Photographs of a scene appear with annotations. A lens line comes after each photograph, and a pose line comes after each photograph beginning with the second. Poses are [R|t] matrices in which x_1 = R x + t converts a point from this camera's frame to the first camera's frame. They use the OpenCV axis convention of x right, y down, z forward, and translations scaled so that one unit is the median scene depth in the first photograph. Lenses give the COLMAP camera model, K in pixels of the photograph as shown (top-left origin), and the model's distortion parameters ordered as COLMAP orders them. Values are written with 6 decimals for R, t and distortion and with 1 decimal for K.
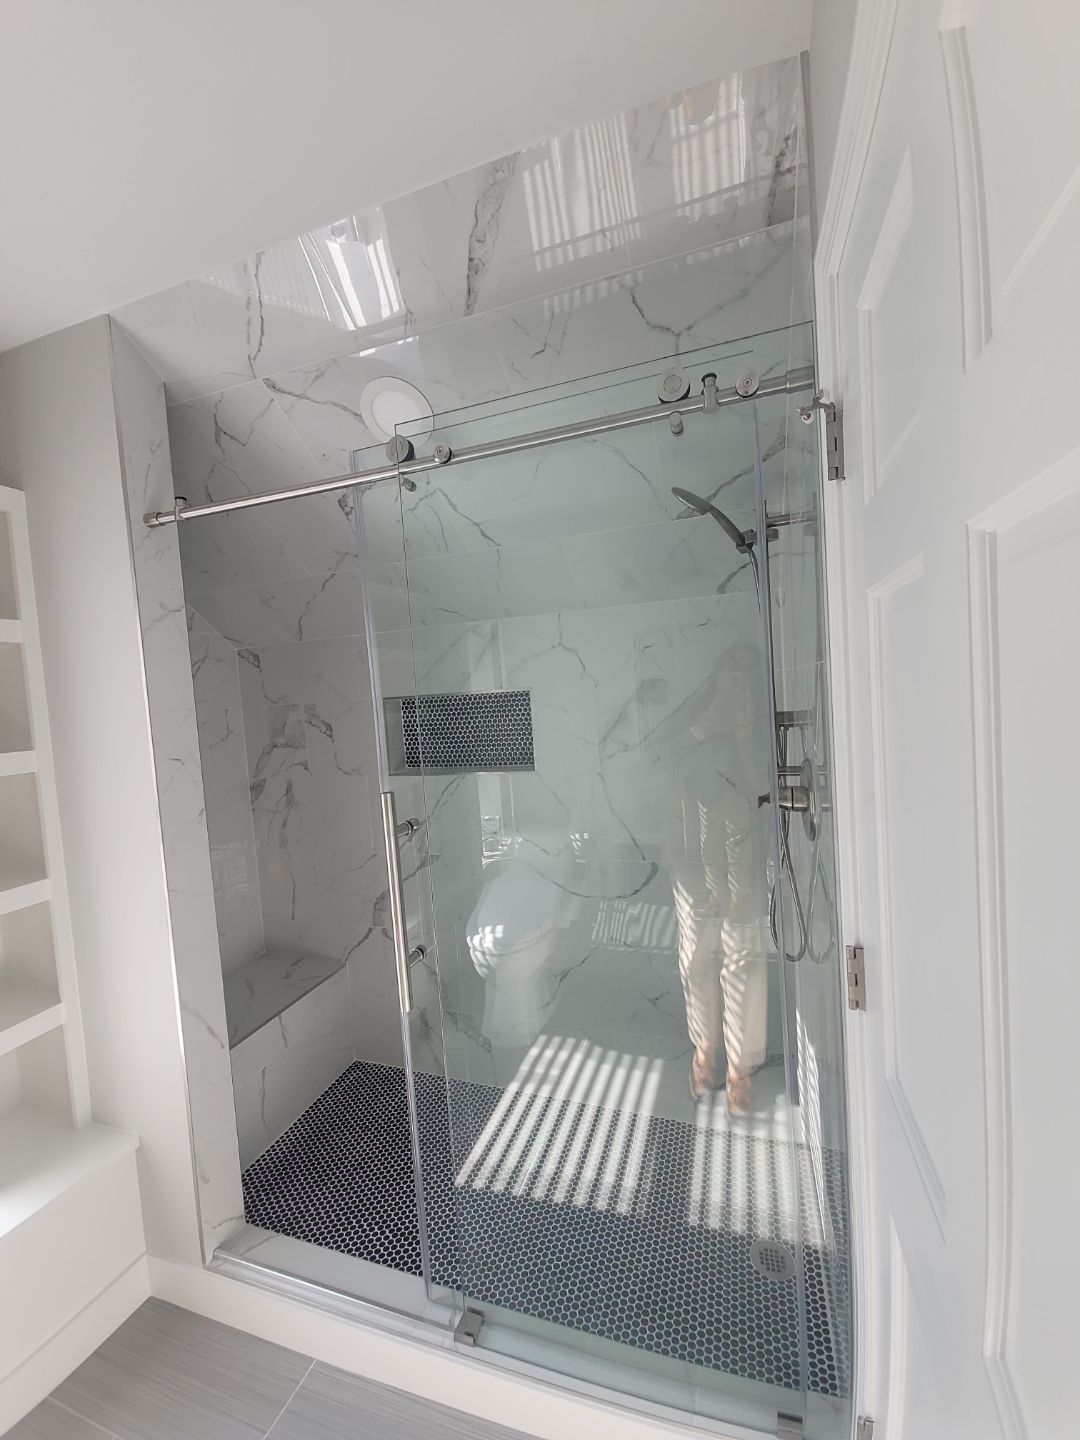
lens RADIAL K [[585.0, 0, 533.9], [0, 585.0, 724.4], [0, 0, 1]] dist [0.000731, -0.000112]
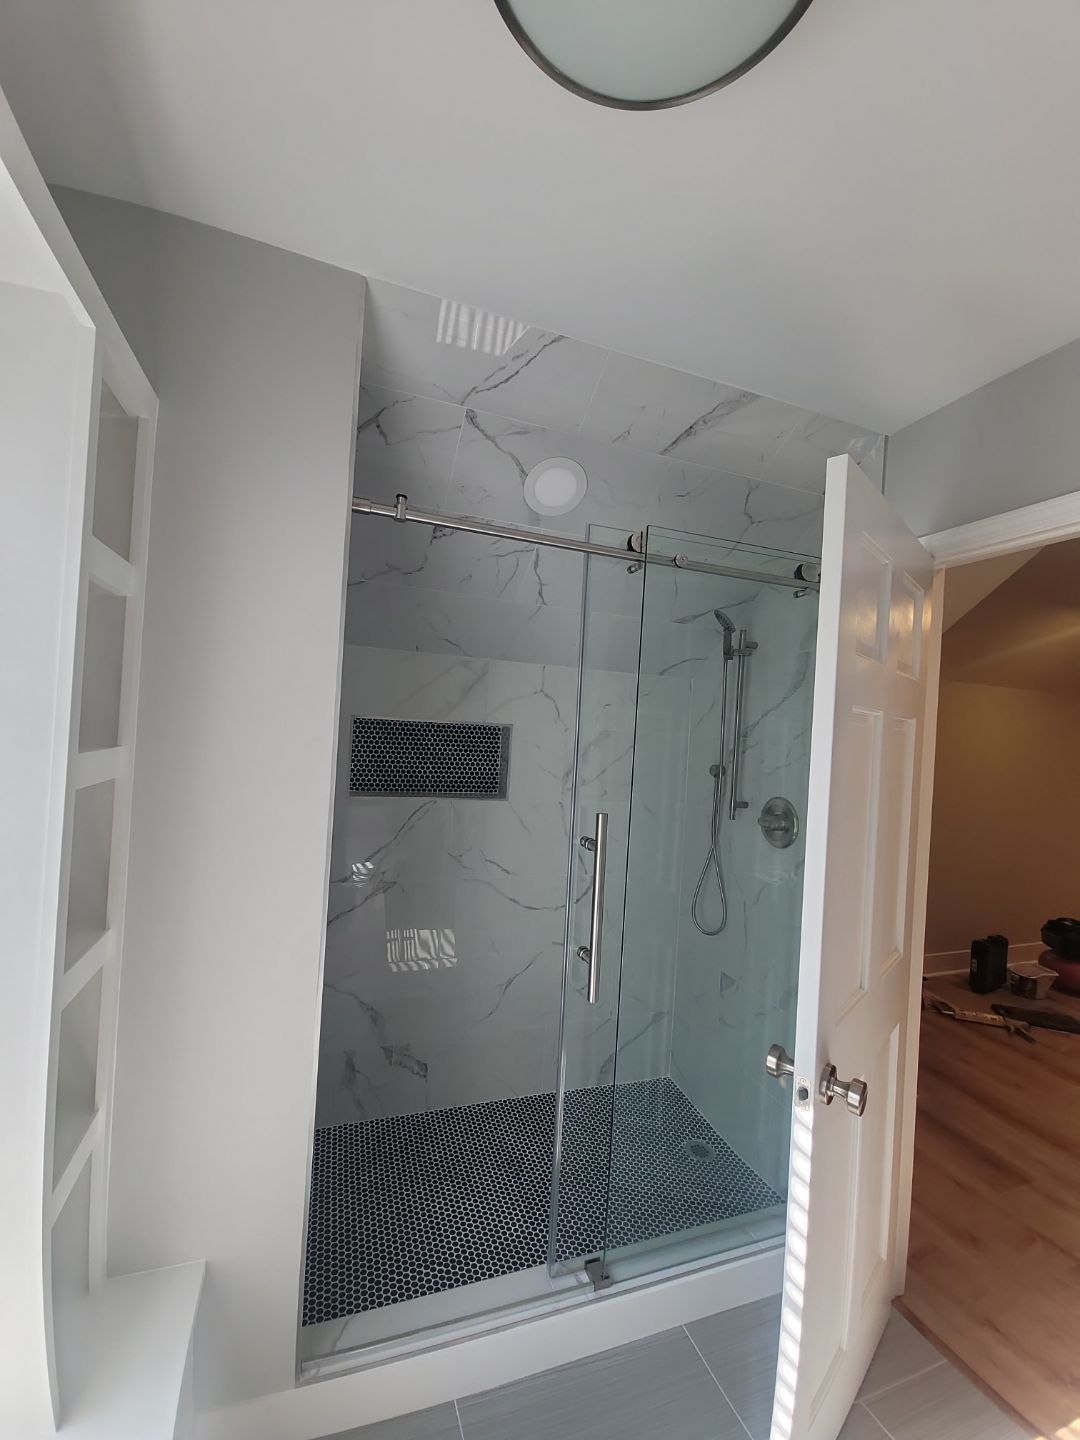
lens RADIAL K [[585.0, 0, 533.9], [0, 585.0, 724.4], [0, 0, 1]] dist [0.000731, -0.000112]
pose [[0.774149, 0.112366, 0.622951, -0.731881], [-0.077521, 0.993540, -0.082874, 0.028823], [-0.628239, 0.015865, 0.777859, 0.104601]]
